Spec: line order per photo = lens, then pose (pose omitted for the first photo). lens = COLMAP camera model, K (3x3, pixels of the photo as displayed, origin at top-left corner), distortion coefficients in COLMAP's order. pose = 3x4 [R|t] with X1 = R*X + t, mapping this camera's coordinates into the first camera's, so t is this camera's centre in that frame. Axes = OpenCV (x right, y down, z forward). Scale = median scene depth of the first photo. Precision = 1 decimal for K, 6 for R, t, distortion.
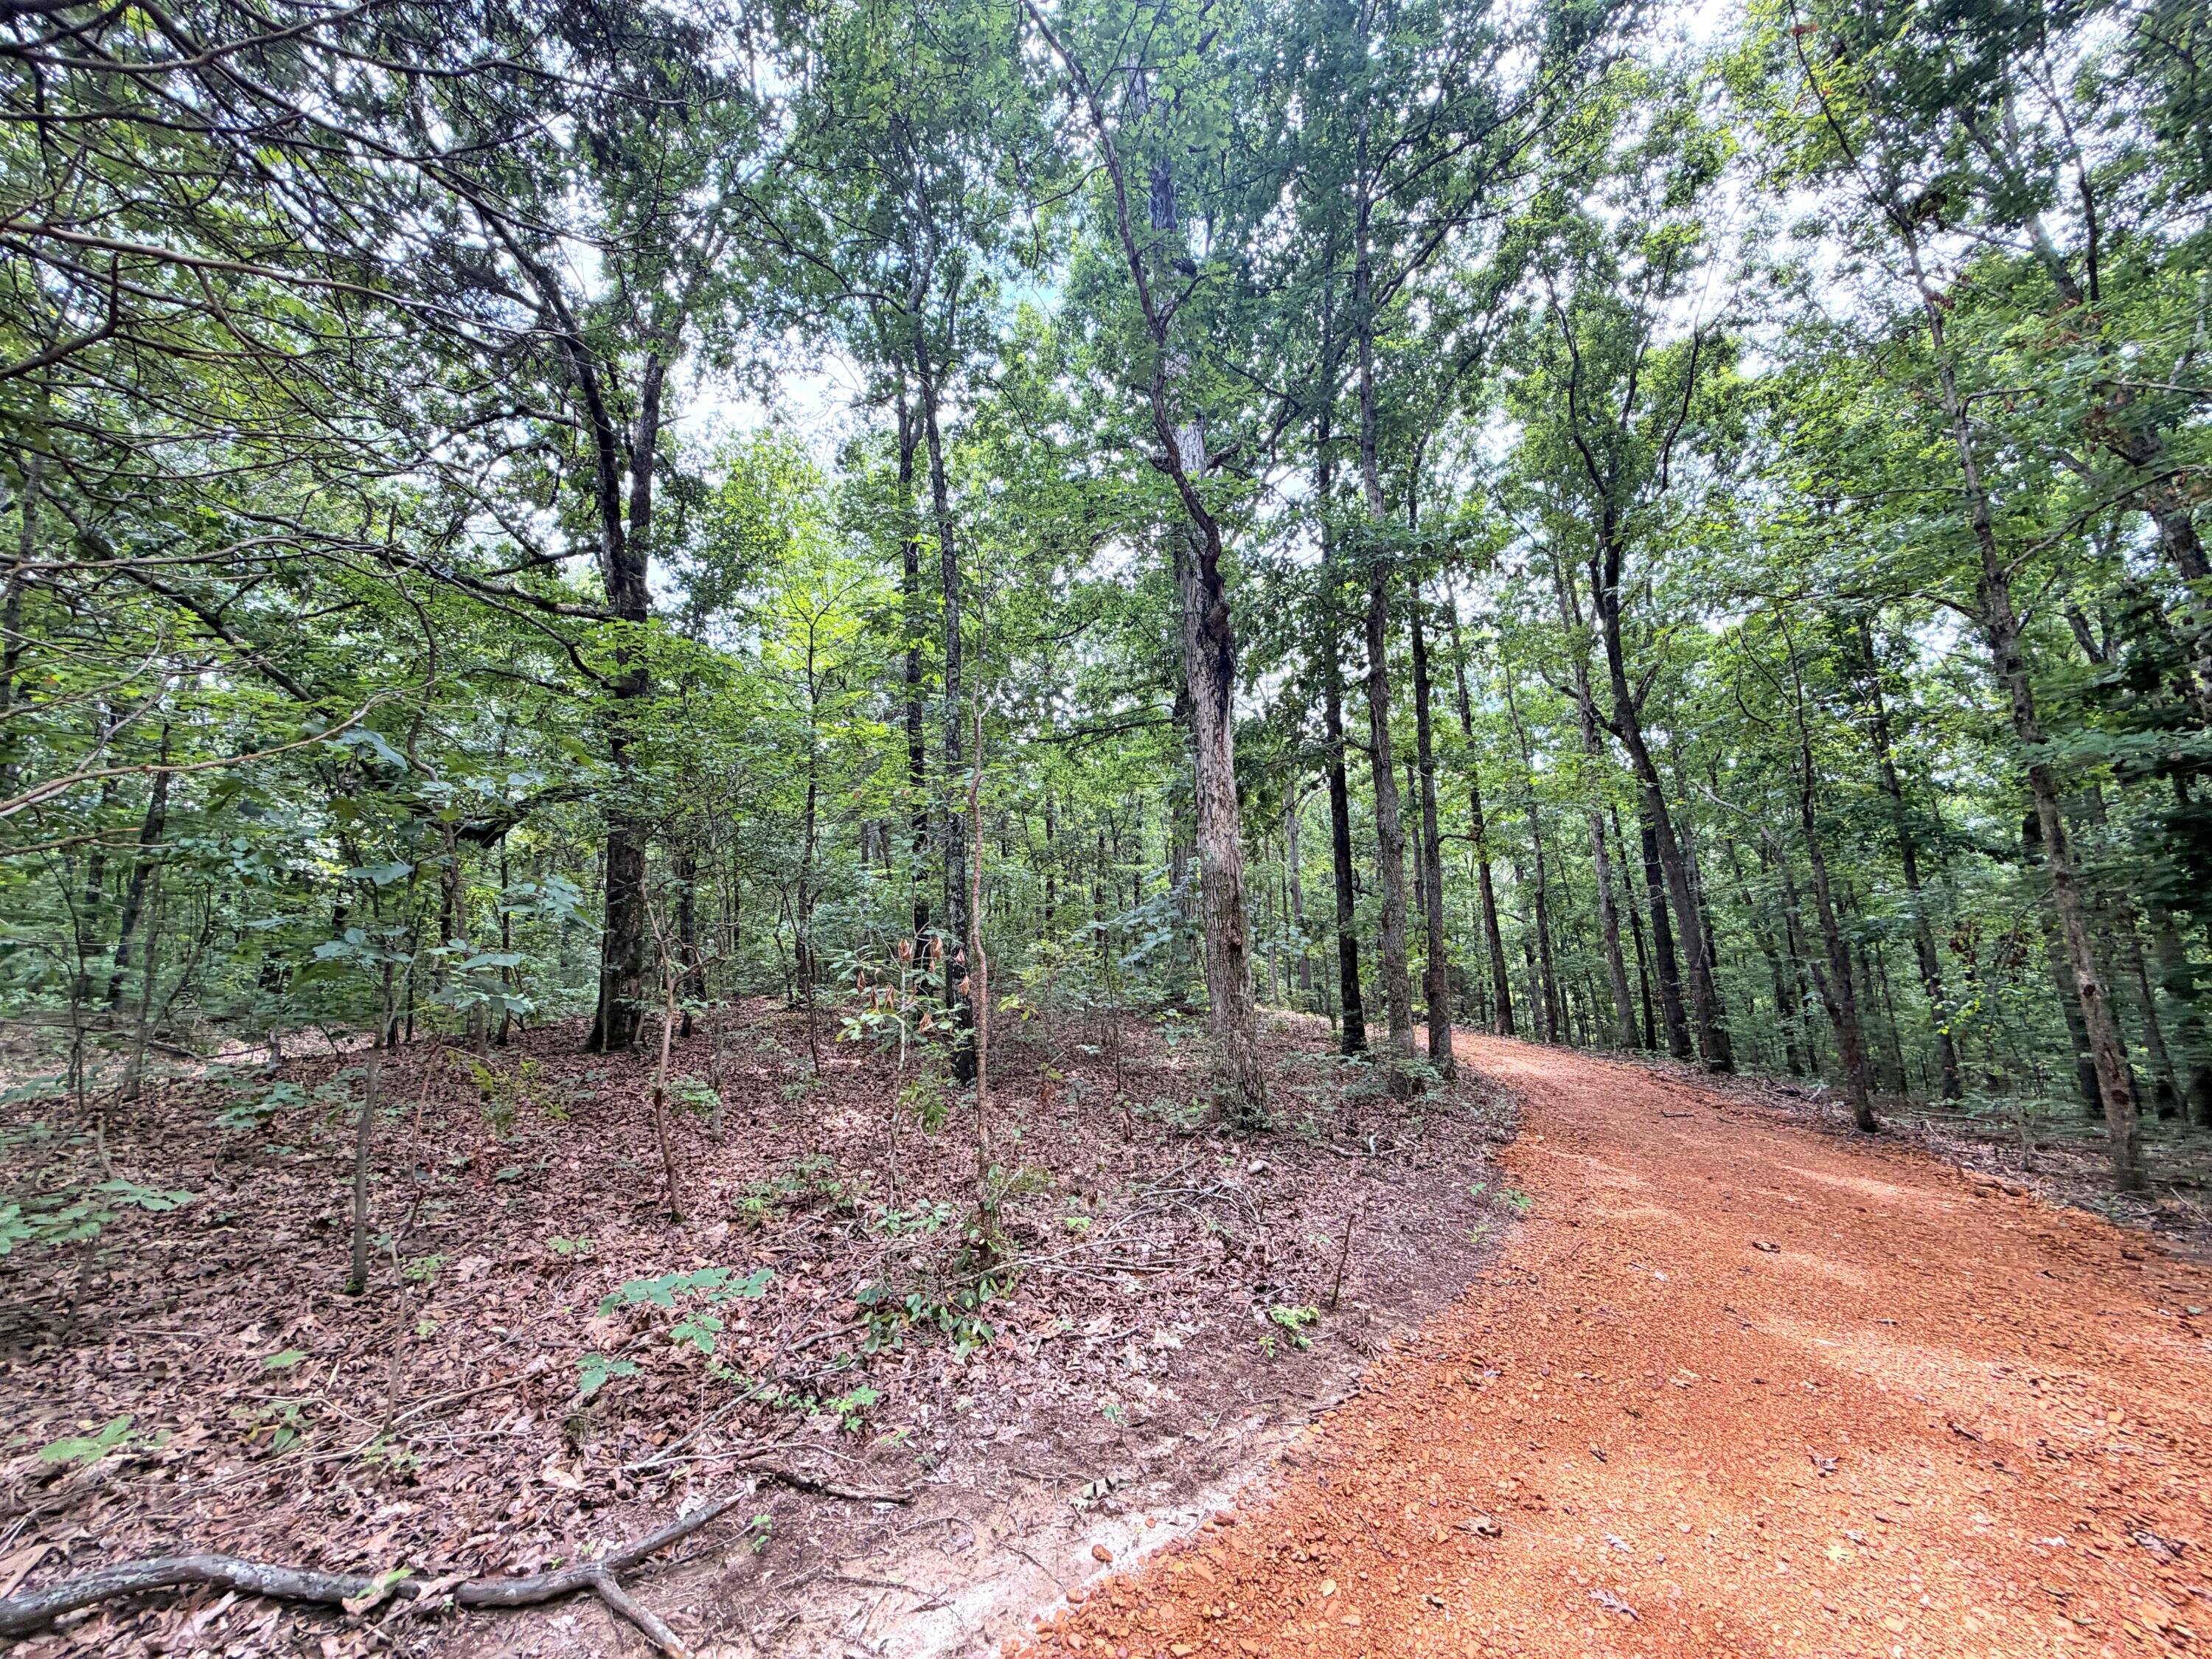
lens RADIAL K [[877.1, 0, 1099.1], [0, 877.1, 835.5], [0, 0, 1]] dist [-0.001821, 0.000221]
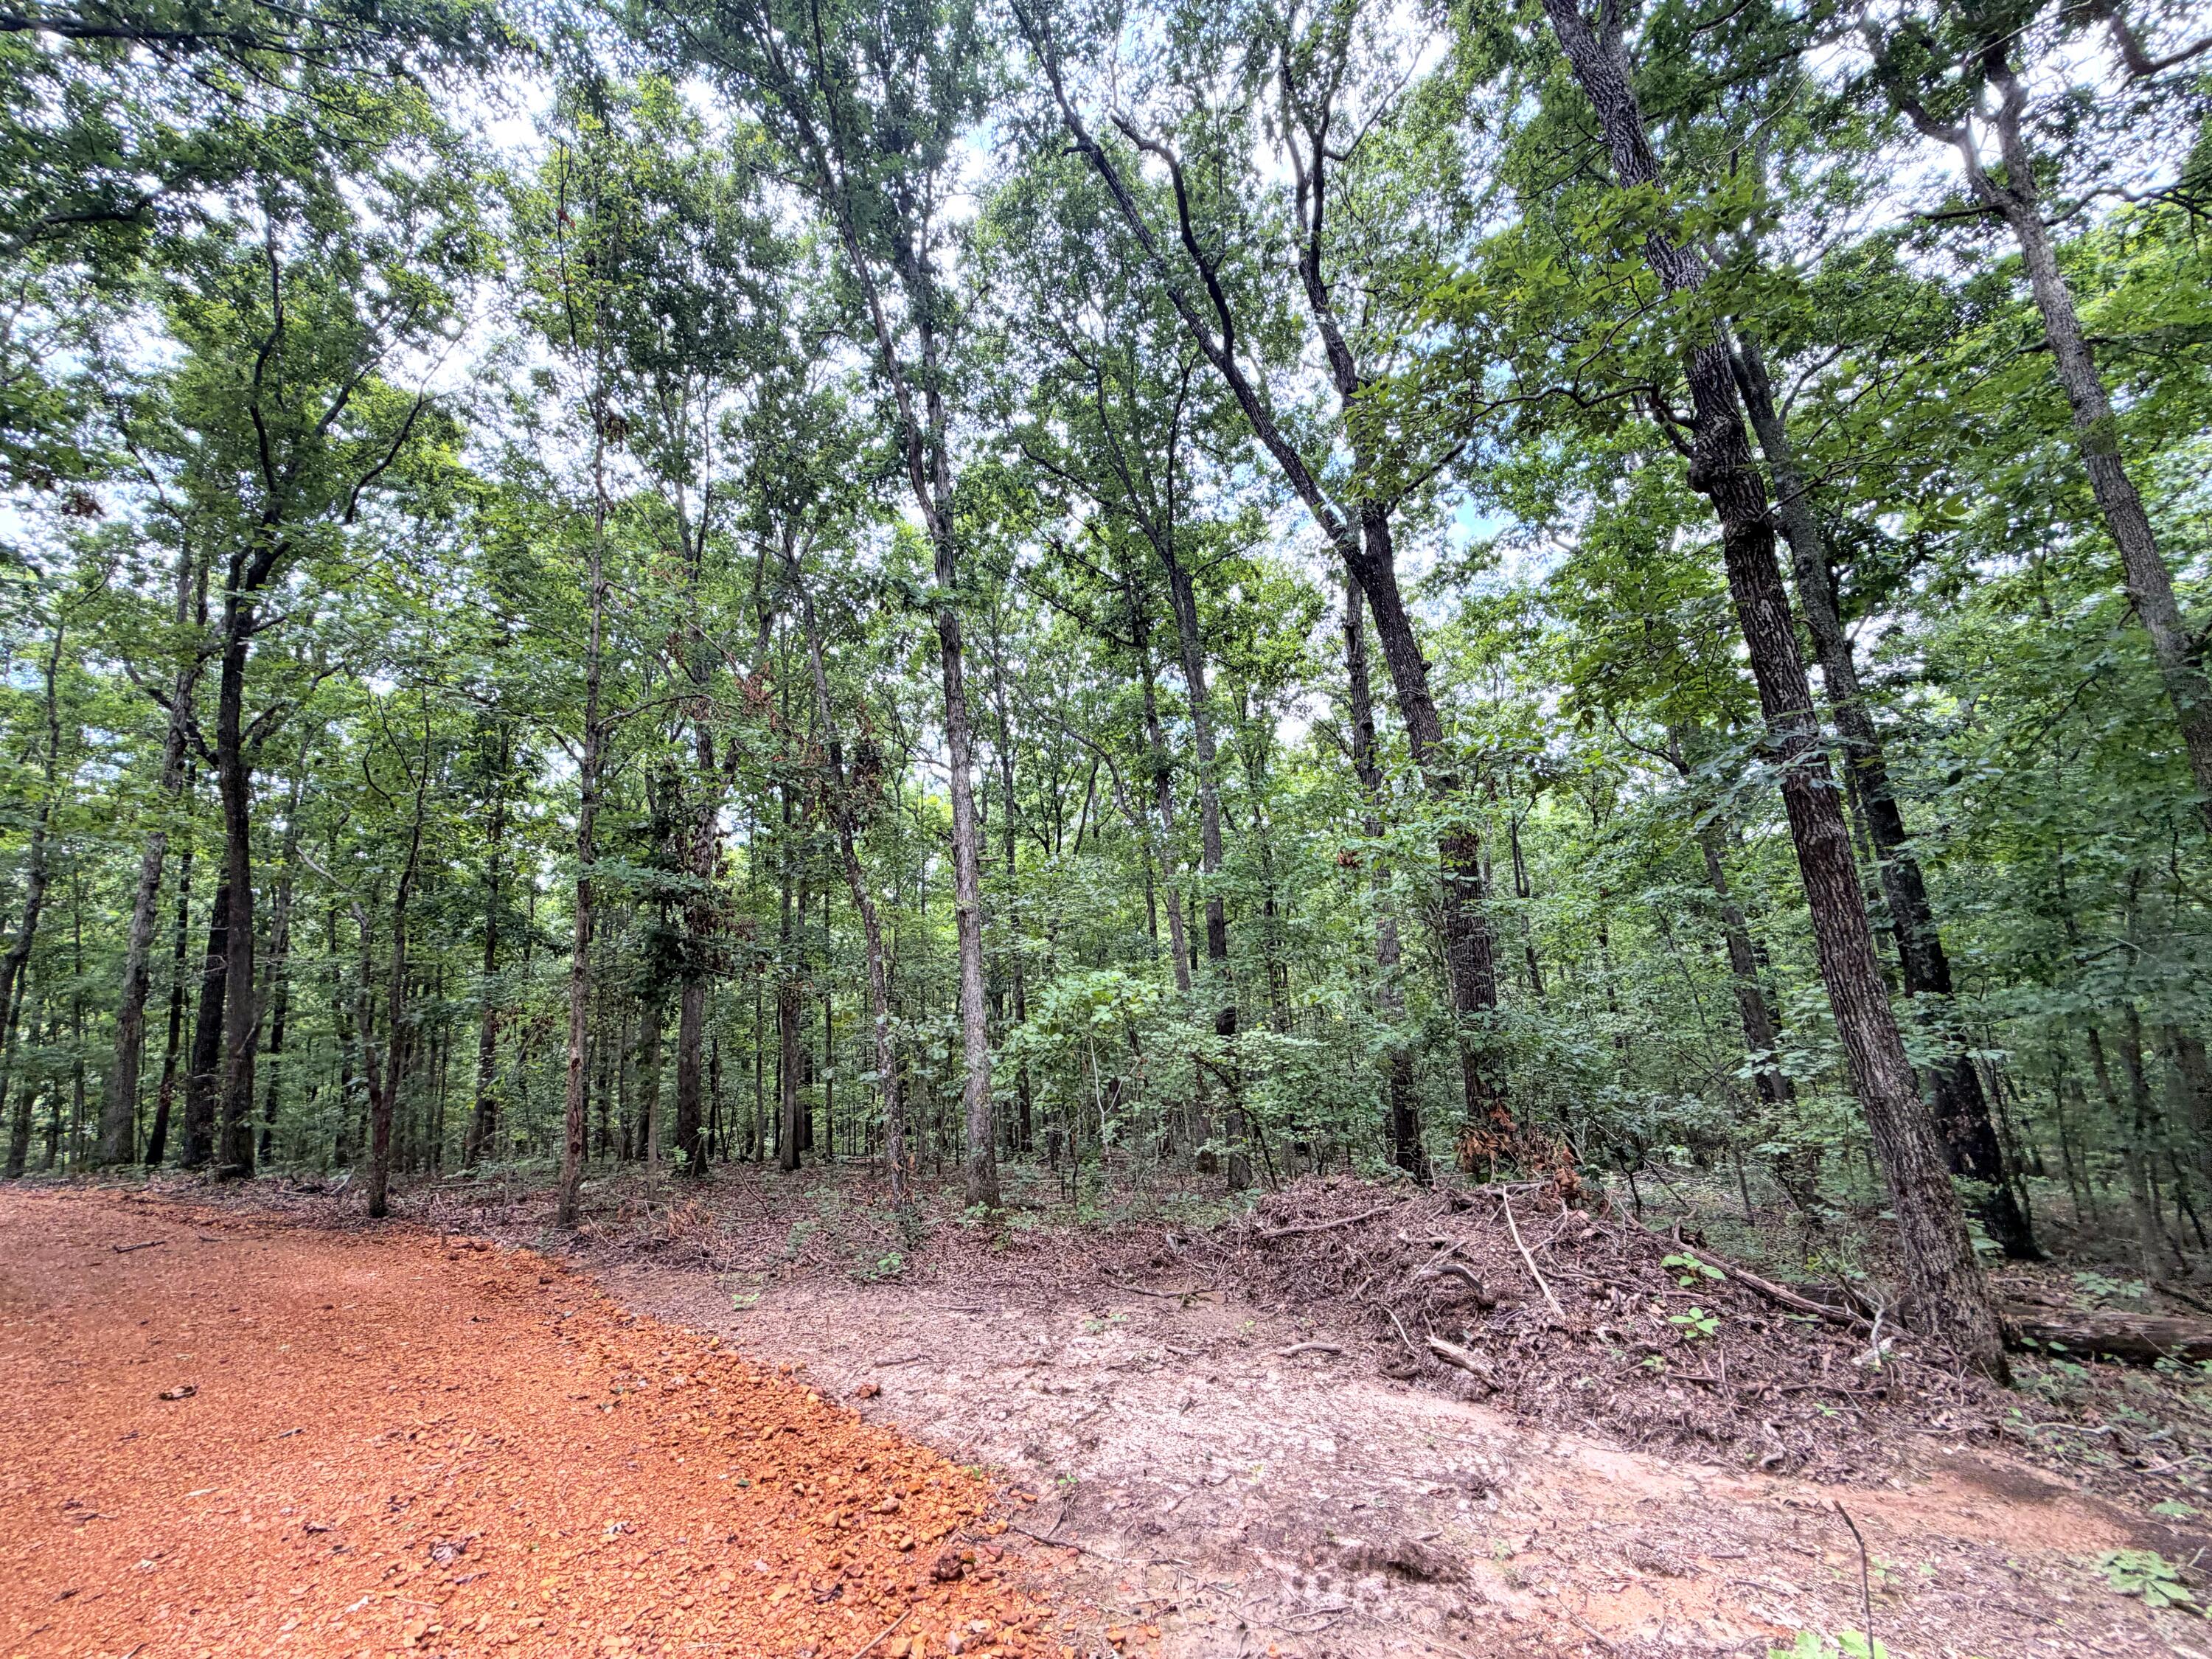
lens RADIAL K [[877.1, 0, 1103.9], [0, 877.1, 835.7], [0, 0, 1]] dist [-0.001821, 0.000221]
pose [[0.226252, 0.199755, 0.953367, 0.021831], [-0.113013, 0.977520, -0.177996, -0.002330], [-0.967491, -0.067470, 0.243741, -0.012645]]
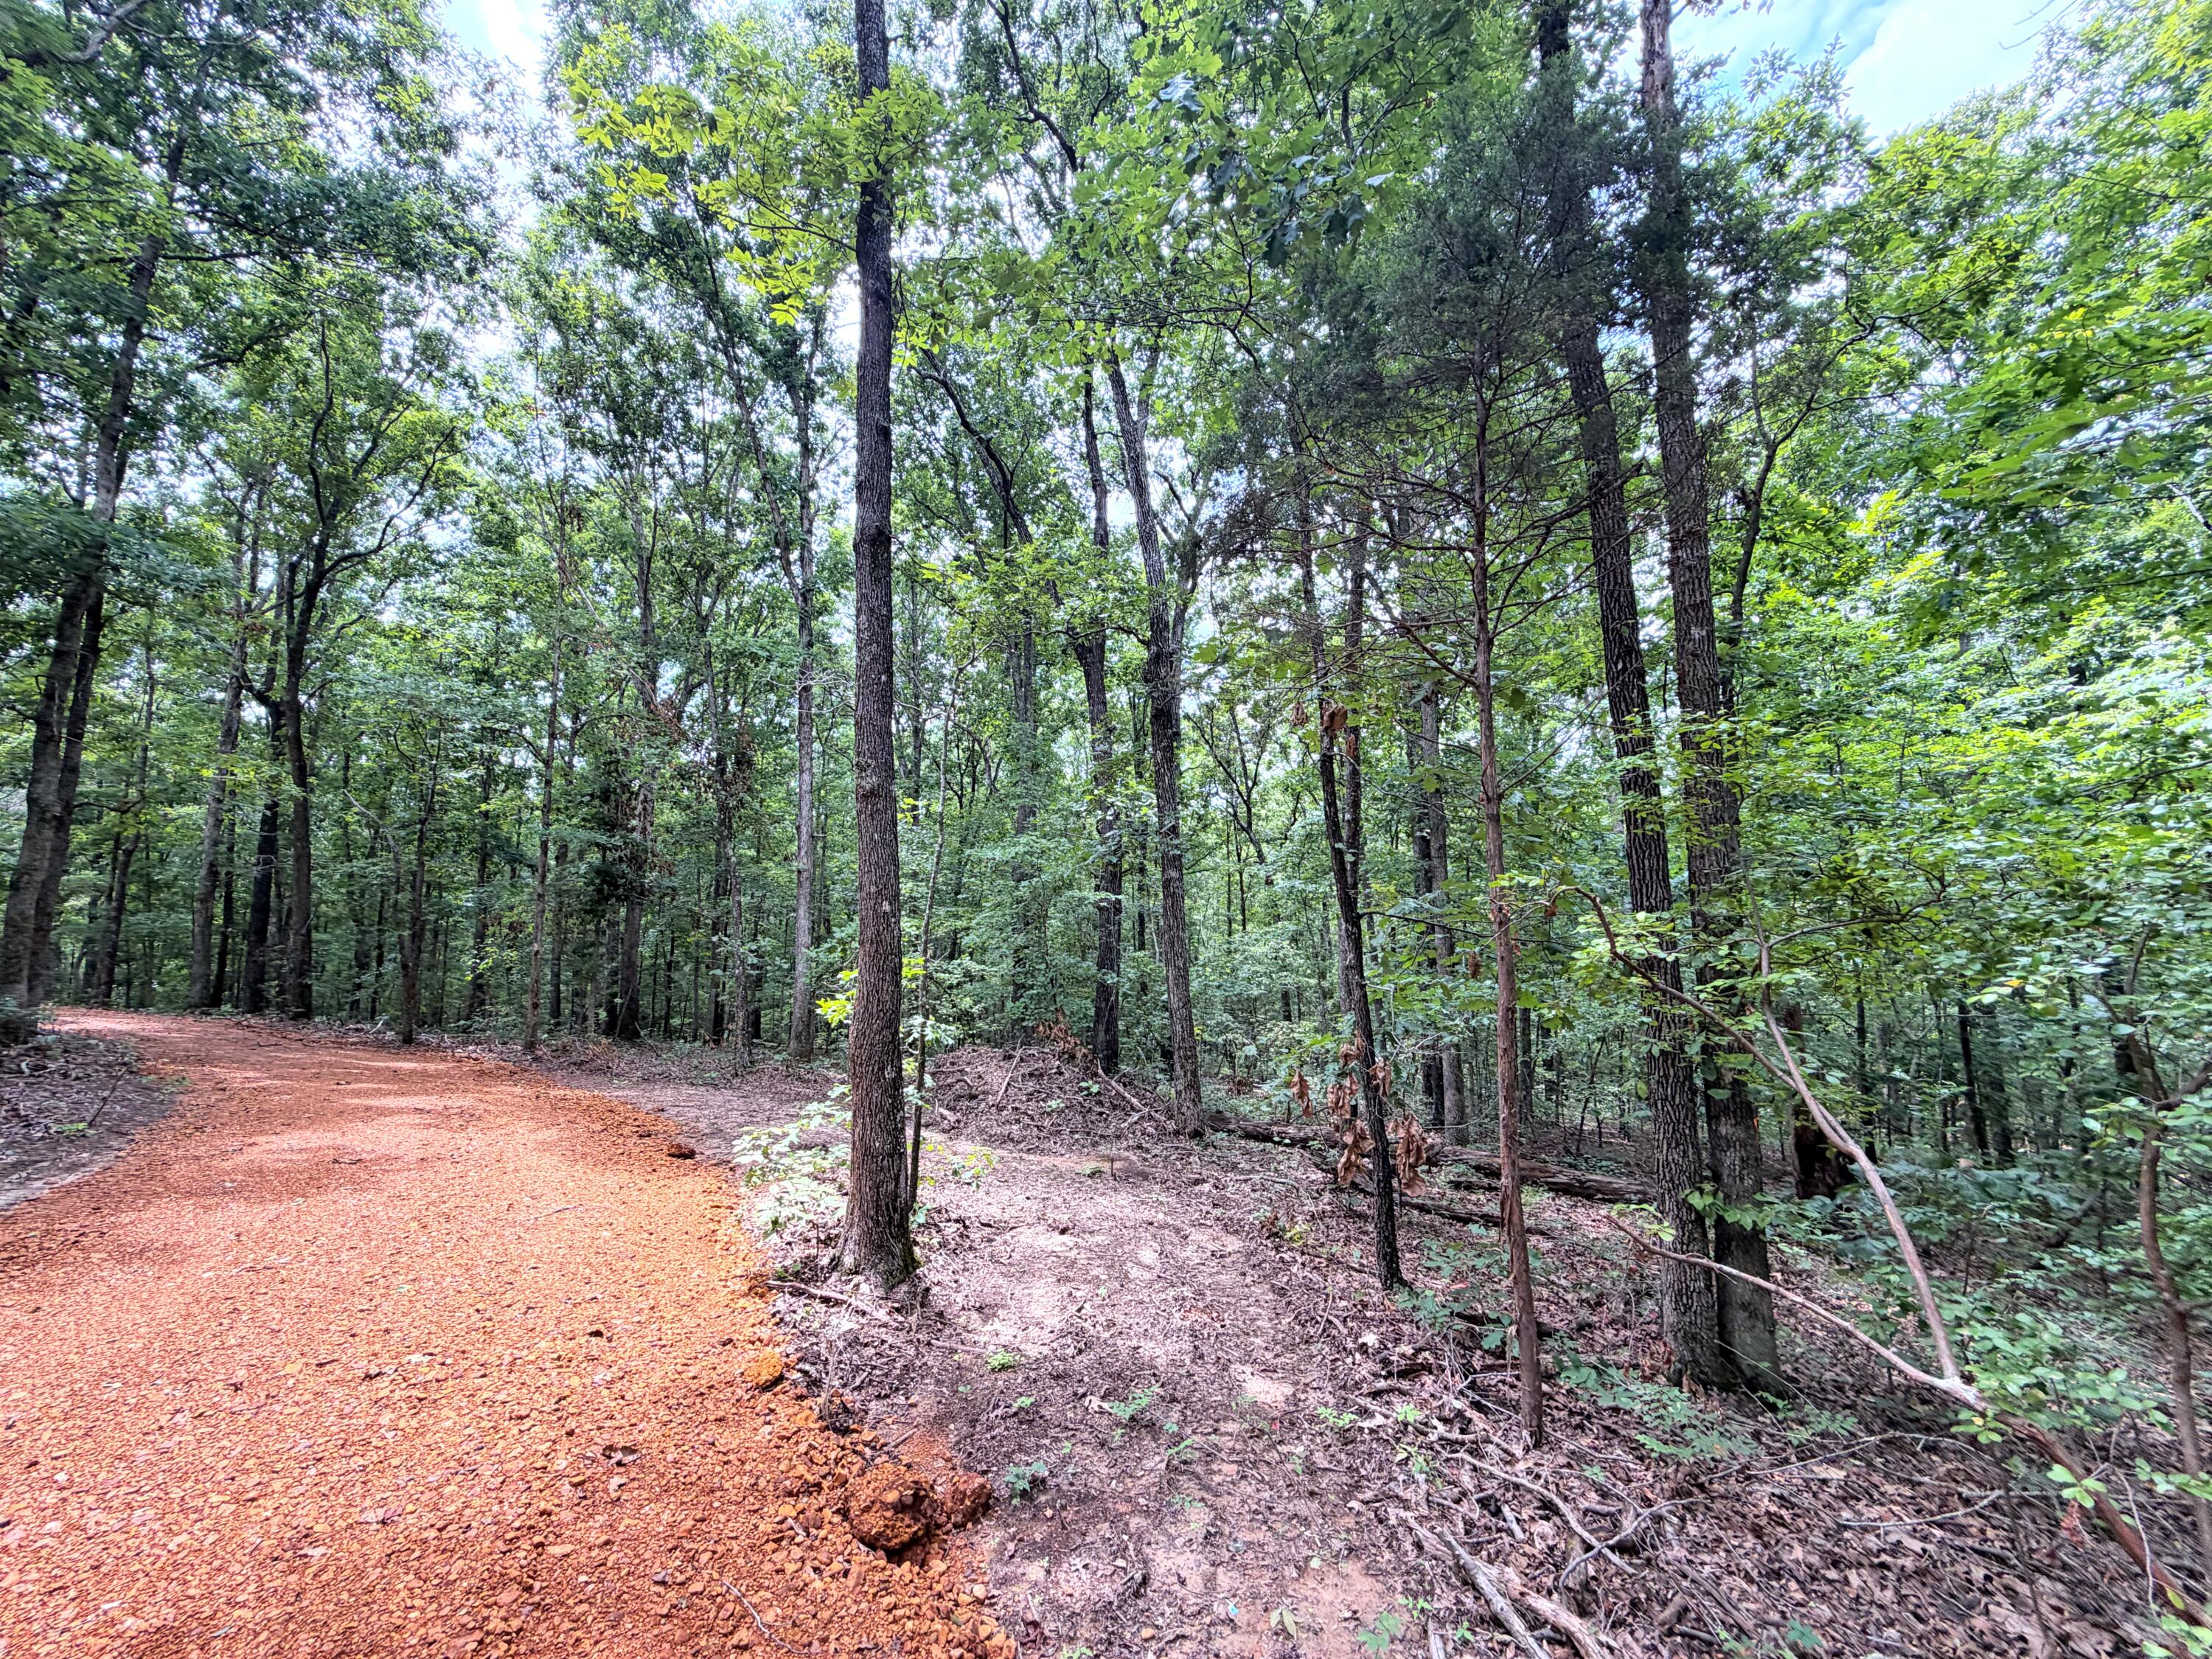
lens RADIAL K [[877.1, 0, 1103.6], [0, 877.1, 834.3], [0, 0, 1]] dist [-0.001821, 0.000221]
pose [[0.209611, 0.139622, 0.967765, -0.331008], [-0.174269, 0.979240, -0.103532, -0.062102], [-0.962130, -0.146950, 0.229591, -0.386810]]
